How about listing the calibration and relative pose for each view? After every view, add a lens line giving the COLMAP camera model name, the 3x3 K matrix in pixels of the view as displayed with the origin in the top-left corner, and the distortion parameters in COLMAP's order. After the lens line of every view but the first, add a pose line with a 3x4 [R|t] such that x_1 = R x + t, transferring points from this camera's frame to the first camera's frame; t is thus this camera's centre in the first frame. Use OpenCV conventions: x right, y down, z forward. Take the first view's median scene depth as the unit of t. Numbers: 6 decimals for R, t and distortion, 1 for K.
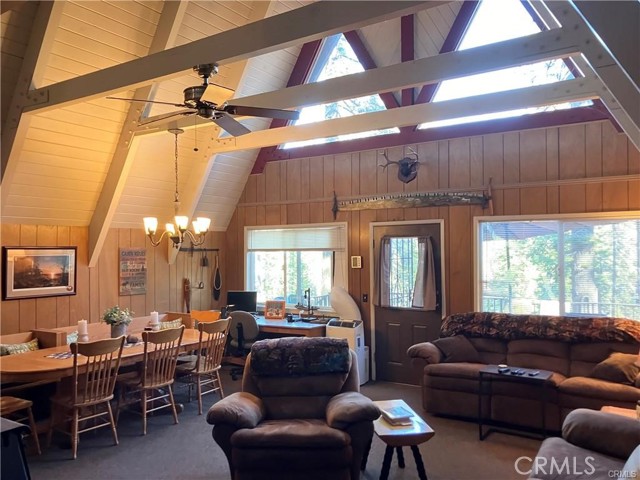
lens RADIAL K [[520.2, 0, 320.0], [0, 520.2, 240.0], [0, 0, 1]] dist [0.059410, -0.078506]
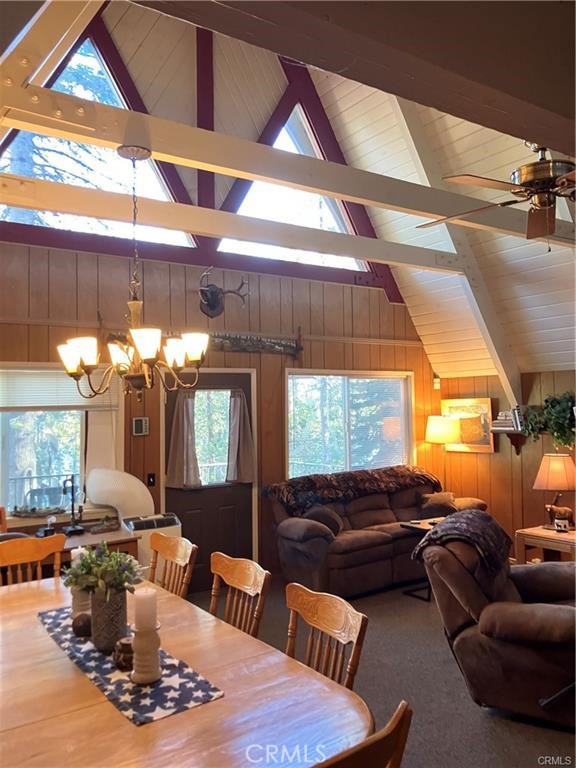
lens RADIAL K [[624.2, 0, 291.5], [0, 624.2, 385.0], [0, 0, 1]] dist [0.059410, -0.078506]
pose [[0.392065, 0.033713, 0.919320, -0.634421], [-0.001831, 0.999355, -0.035867, 0.020076], [-0.919936, 0.012379, 0.391874, 0.563335]]
